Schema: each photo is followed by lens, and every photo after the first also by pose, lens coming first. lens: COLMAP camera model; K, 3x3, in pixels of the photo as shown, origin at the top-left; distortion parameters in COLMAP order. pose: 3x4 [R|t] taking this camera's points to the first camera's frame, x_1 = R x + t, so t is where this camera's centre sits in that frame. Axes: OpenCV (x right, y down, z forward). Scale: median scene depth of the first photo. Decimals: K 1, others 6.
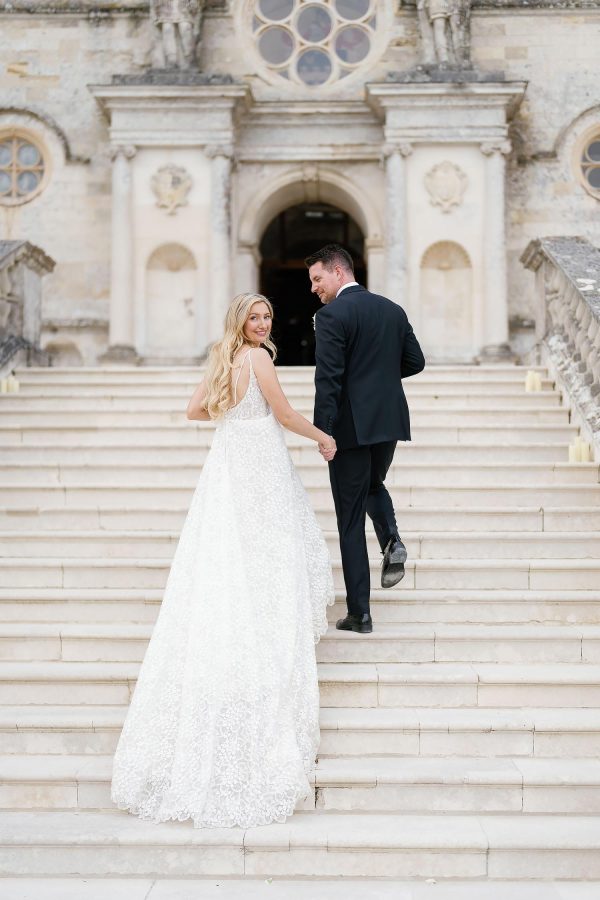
lens RADIAL K [[1145.3, 0, 300.0], [0, 1145.3, 450.0], [0, 0, 1]] dist [0.007685, 0.053171]
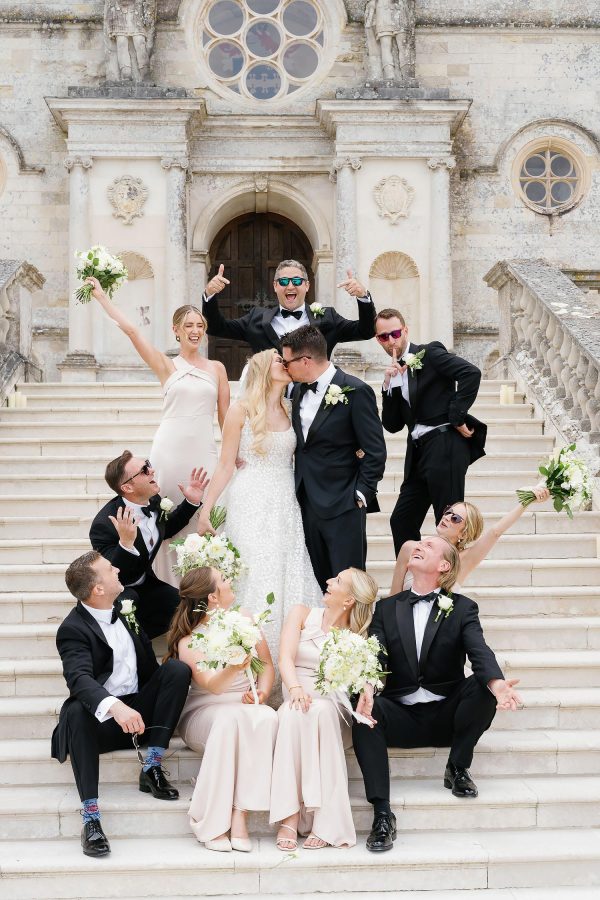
lens RADIAL K [[1166.8, 0, 279.8], [0, 1166.8, 460.2], [0, 0, 1]] dist [-0.027064, 0.265771]
pose [[0.997740, -0.007513, 0.066771, -0.047393], [0.006719, 0.999904, 0.012095, -0.006917], [-0.066856, -0.011619, 0.997695, -0.049932]]
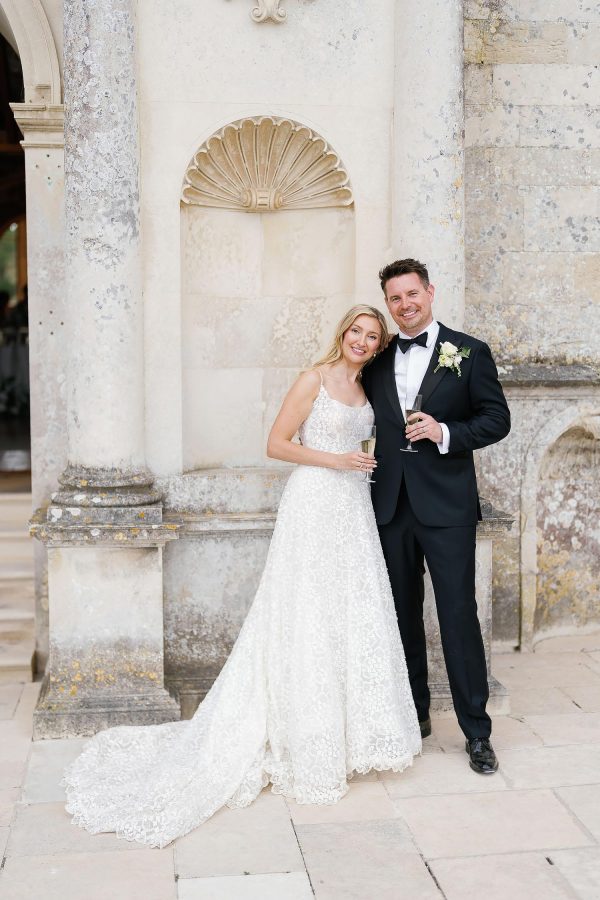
lens RADIAL K [[1145.3, 0, 300.0], [0, 1145.3, 450.0], [0, 0, 1]] dist [0.007685, 0.053171]
pose [[0.986114, -0.023247, 0.164433, 0.082797], [-0.001712, 0.988678, 0.150043, -0.139792], [-0.166059, -0.148241, 0.974910, 0.681314]]
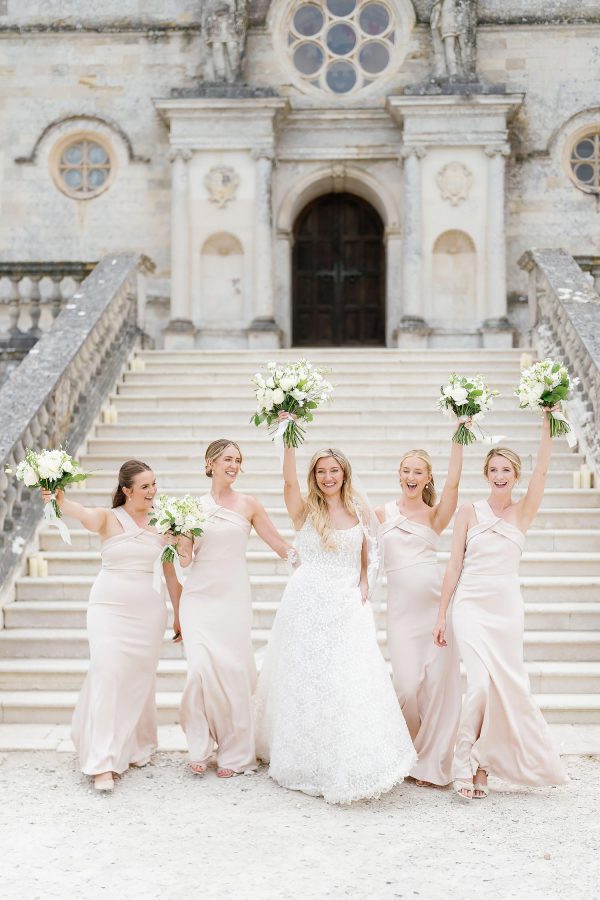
lens RADIAL K [[1166.8, 0, 279.8], [0, 1166.8, 460.2], [0, 0, 1]] dist [-0.027064, 0.265771]
pose [[0.999948, -0.002484, -0.009902, -0.040769], [0.003013, 0.998551, 0.053722, -0.010008], [0.009754, -0.053749, 0.998507, -0.211649]]
